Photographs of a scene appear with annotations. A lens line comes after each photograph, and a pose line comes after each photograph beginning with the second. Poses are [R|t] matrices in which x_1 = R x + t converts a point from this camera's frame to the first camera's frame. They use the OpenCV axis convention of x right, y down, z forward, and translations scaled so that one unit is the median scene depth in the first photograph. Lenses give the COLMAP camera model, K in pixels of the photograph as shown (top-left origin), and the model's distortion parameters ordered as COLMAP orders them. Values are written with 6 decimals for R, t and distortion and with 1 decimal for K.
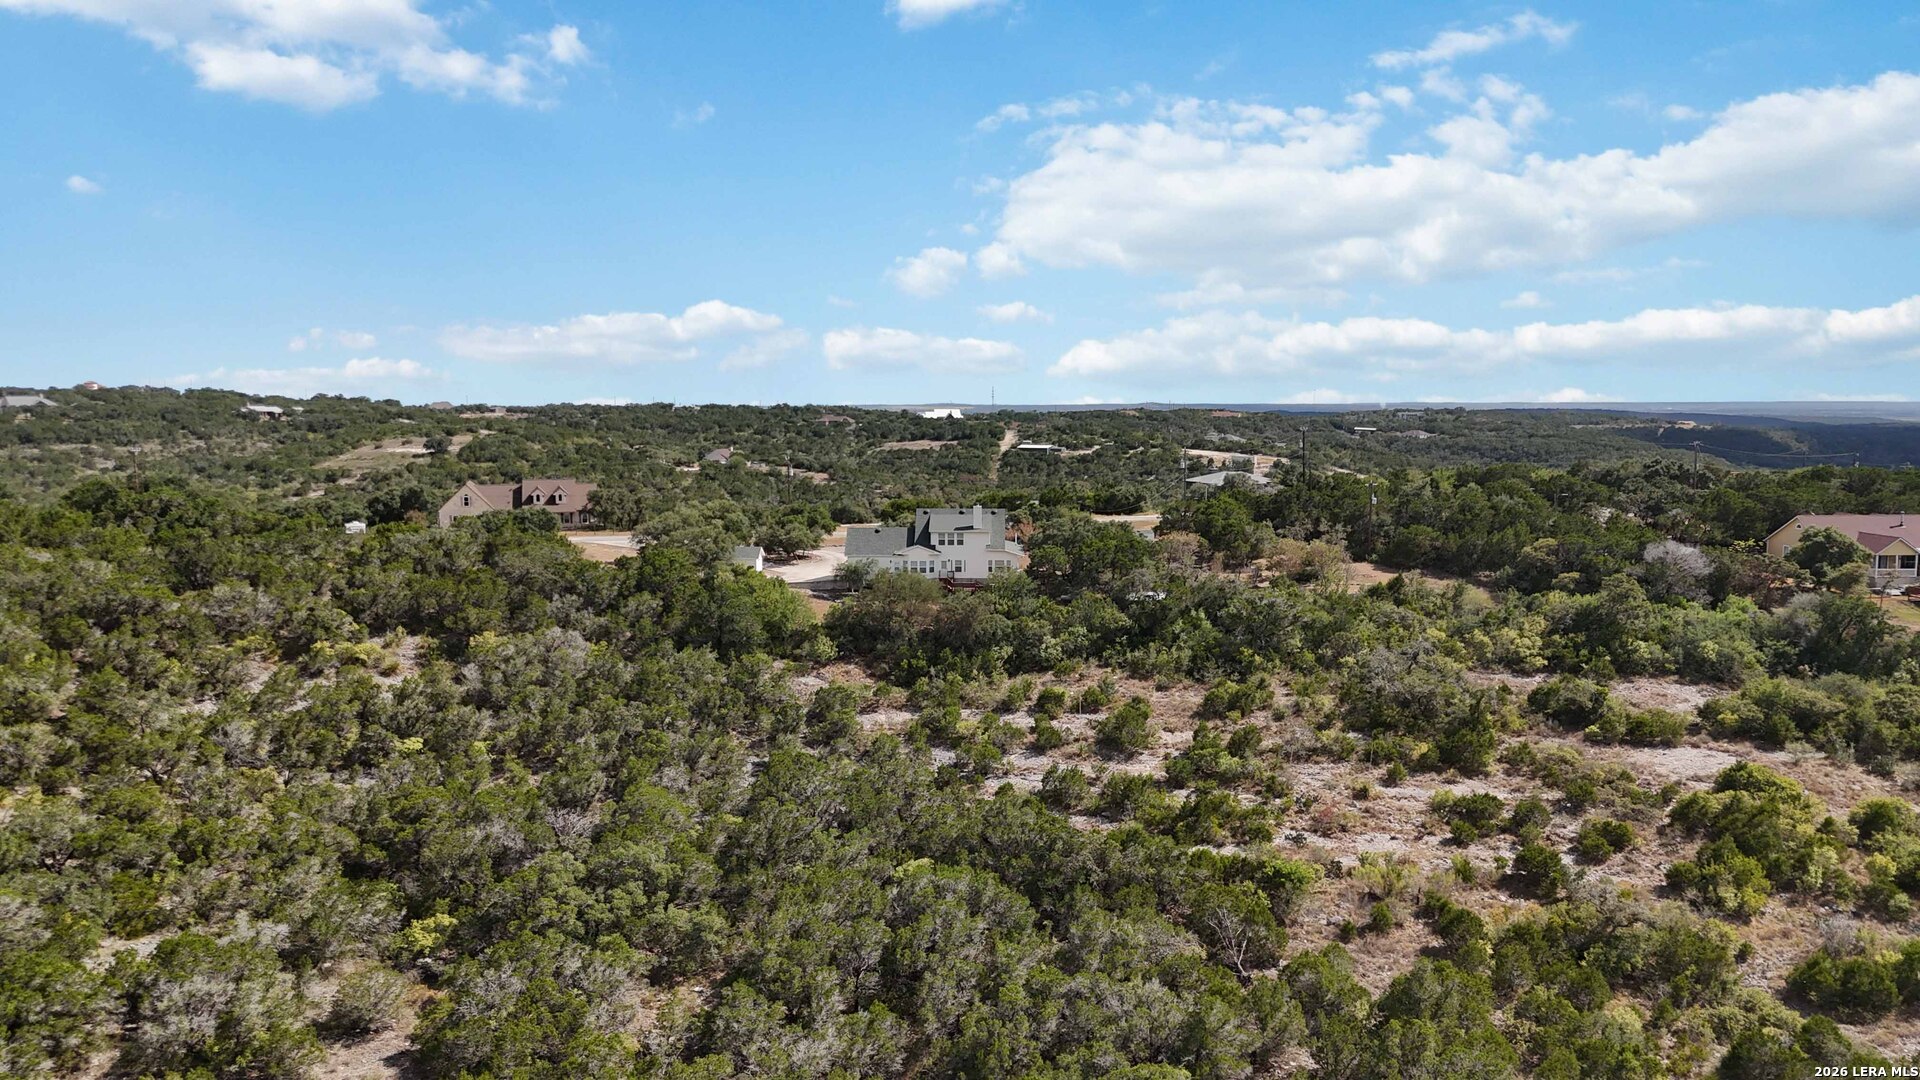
lens RADIAL K [[1411.8, 0, 961.1], [0, 1411.8, 534.9], [0, 0, 1]] dist [0.073096, -0.077847]
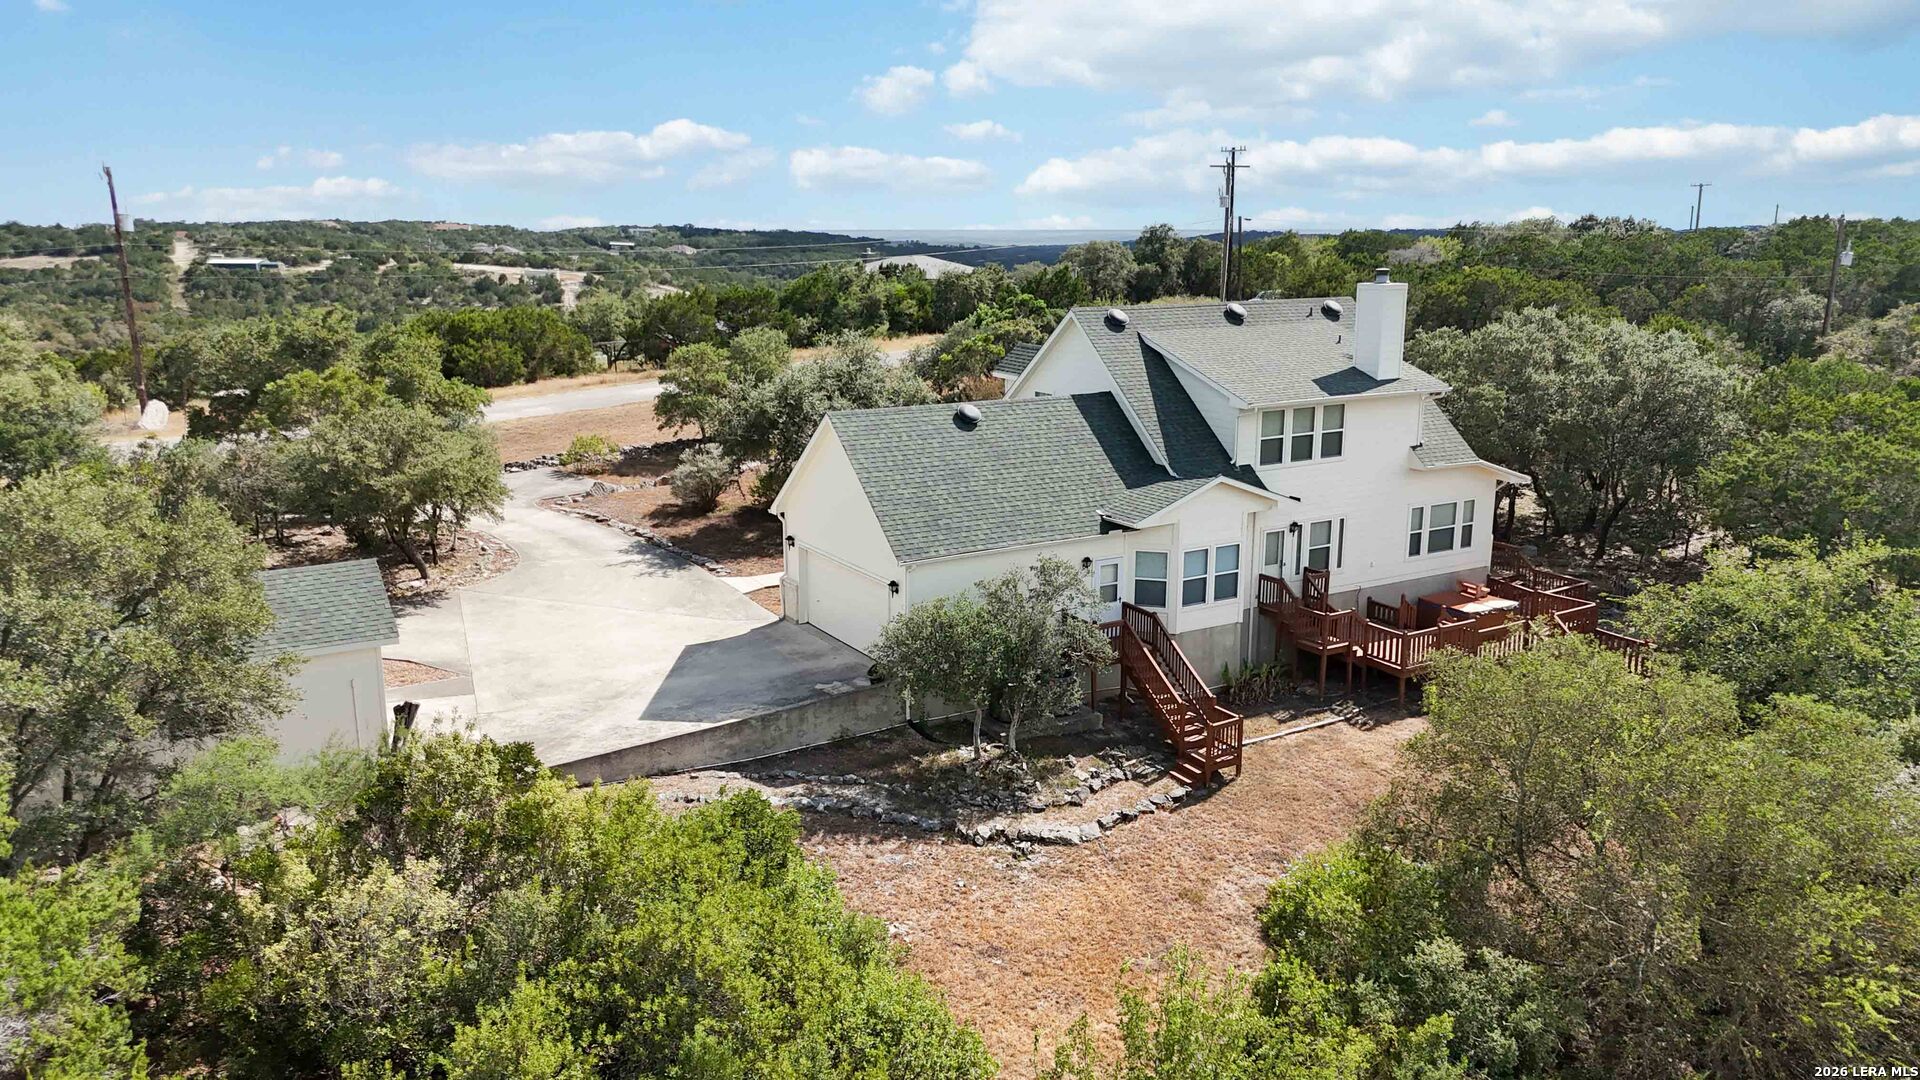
lens RADIAL K [[1411.8, 0, 961.1], [0, 1411.8, 534.9], [0, 0, 1]] dist [0.073096, -0.077847]
pose [[0.840540, -0.114157, 0.529585, -0.039198], [0.050704, 0.989833, 0.132891, -0.003126], [-0.539372, -0.084848, 0.837782, 0.182646]]
